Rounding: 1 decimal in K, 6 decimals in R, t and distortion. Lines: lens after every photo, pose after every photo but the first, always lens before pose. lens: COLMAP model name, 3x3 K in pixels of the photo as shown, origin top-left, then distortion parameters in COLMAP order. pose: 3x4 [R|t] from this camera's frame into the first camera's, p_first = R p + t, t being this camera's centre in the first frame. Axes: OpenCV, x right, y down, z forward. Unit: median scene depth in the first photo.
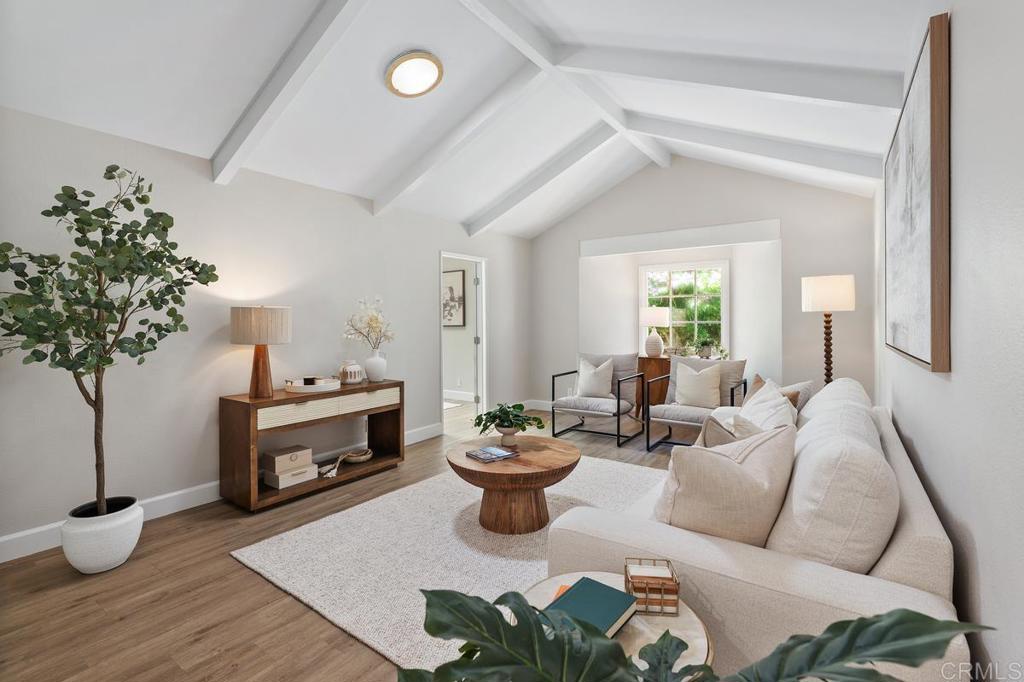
lens RADIAL K [[470.7, 0, 511.5], [0, 470.7, 322.3], [0, 0, 1]] dist [-0.000737, -0.000219]
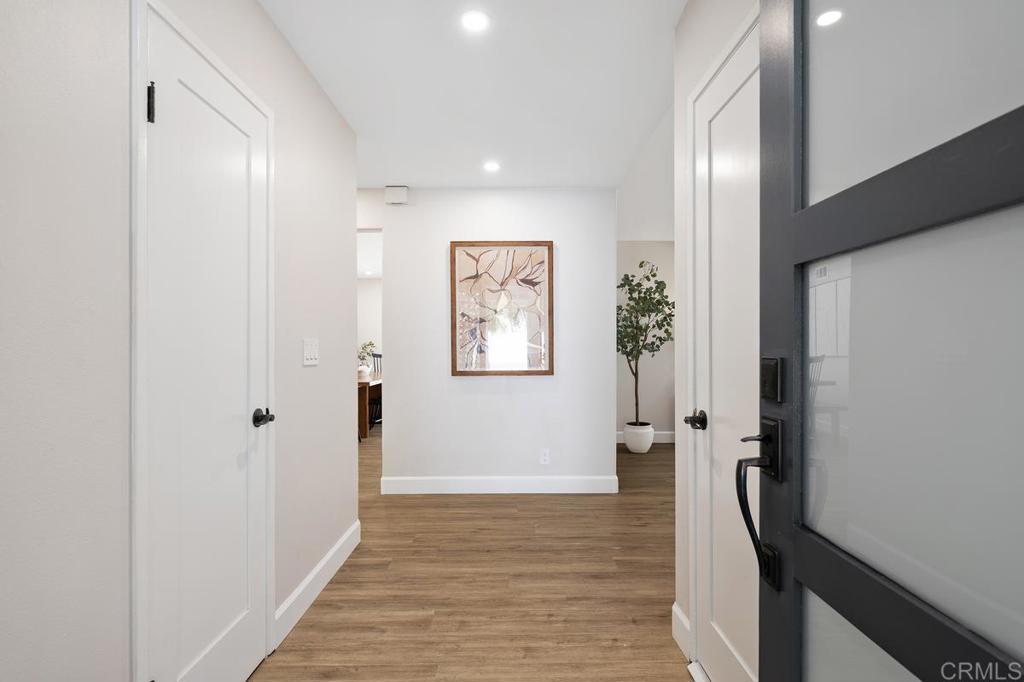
lens RADIAL K [[496.4, 0, 512.0], [0, 496.4, 341.0], [0, 0, 1]] dist [-0.000125, -0.000032]
pose [[0.581790, -0.004812, -0.813324, 0.605919], [-0.004883, 0.999944, -0.009409, 0.045856], [0.813324, 0.009445, 0.581734, -0.747746]]
